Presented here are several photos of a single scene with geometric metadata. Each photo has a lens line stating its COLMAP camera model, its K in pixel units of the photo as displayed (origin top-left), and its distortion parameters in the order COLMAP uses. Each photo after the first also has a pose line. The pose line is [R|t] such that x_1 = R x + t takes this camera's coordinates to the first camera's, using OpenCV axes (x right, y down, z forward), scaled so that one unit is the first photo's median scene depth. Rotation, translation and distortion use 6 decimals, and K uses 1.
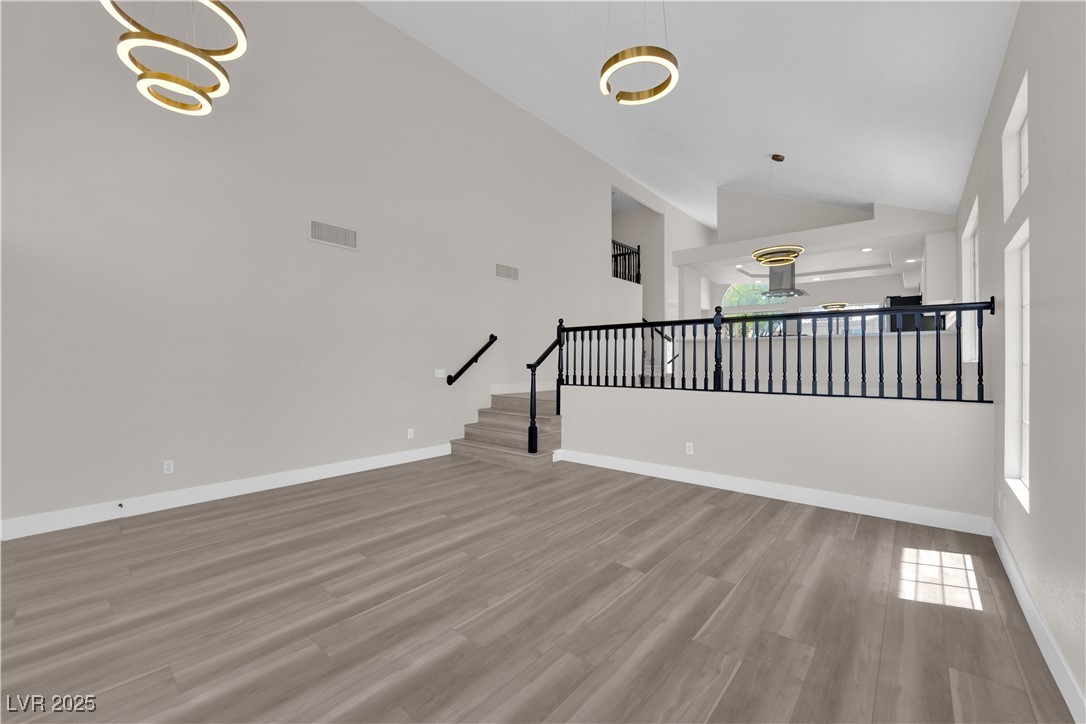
lens RADIAL K [[440.3, 0, 546.1], [0, 440.3, 360.2], [0, 0, 1]] dist [-0.013450, -0.000121]
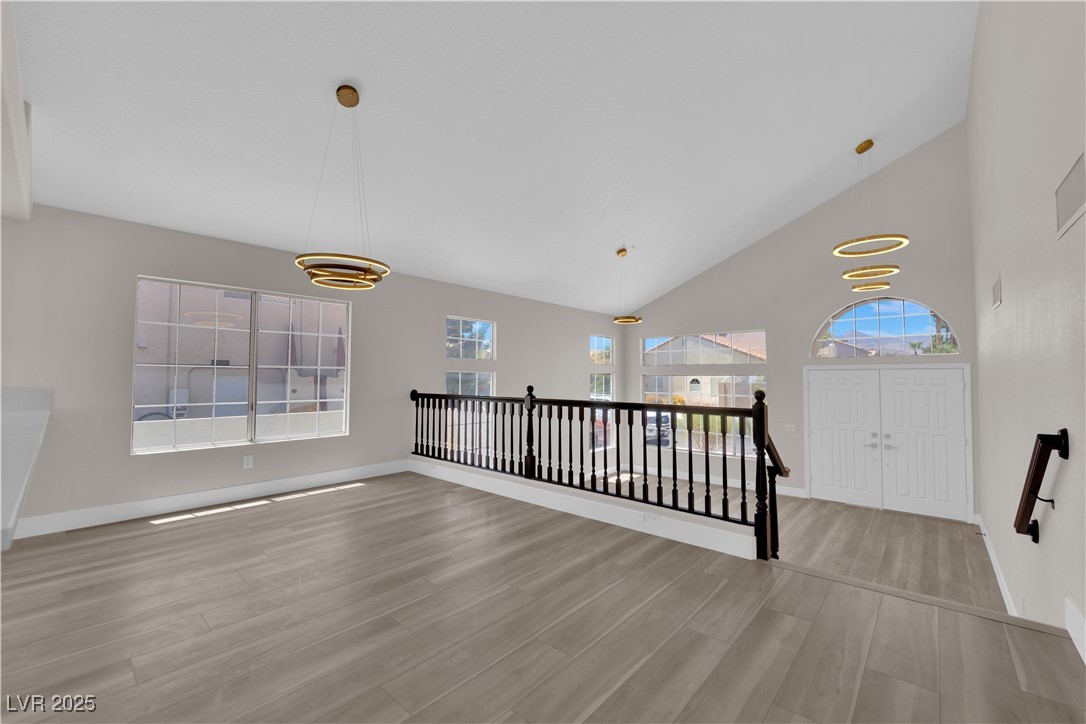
lens RADIAL K [[440.3, 0, 546.1], [0, 440.3, 360.2], [0, 0, 1]] dist [-0.013450, -0.000121]
pose [[-0.999657, -0.002683, 0.026043, 0.432019], [-0.003741, 0.999167, -0.040641, -0.179255], [-0.025912, -0.040725, -0.998834, 2.483127]]
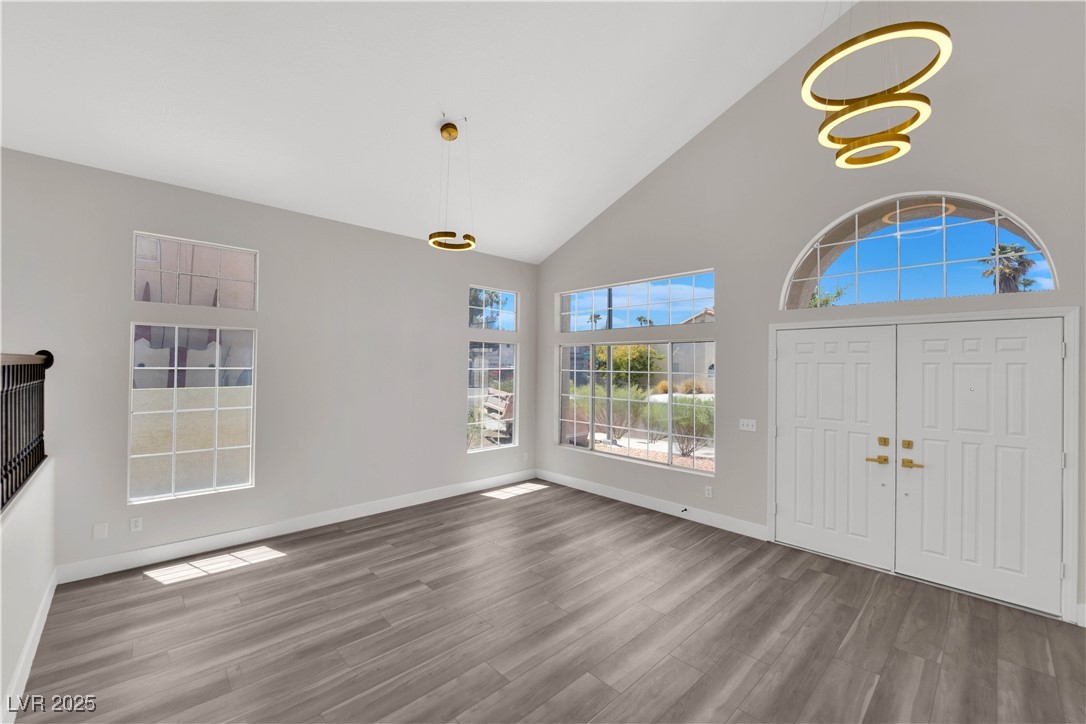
lens RADIAL K [[440.3, 0, 546.1], [0, 440.3, 360.2], [0, 0, 1]] dist [-0.013450, -0.000121]
pose [[-0.994555, -0.009860, 0.103749, -0.210368], [-0.011120, 0.999871, -0.011579, -0.115691], [-0.103622, -0.012670, -0.994536, 1.713413]]
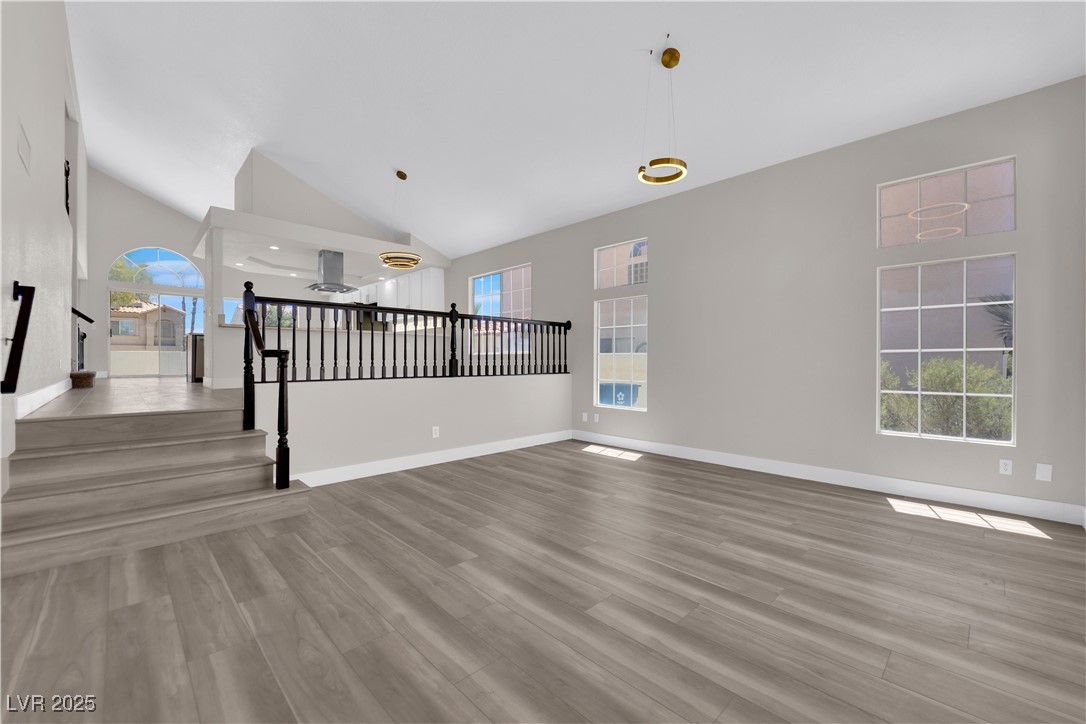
lens RADIAL K [[440.3, 0, 546.1], [0, 440.3, 360.2], [0, 0, 1]] dist [-0.013450, -0.000121]
pose [[0.097336, -0.002372, 0.995249, -0.942703], [-0.001489, 0.999996, 0.002529, 0.030525], [-0.995250, -0.001728, 0.097332, 0.828466]]
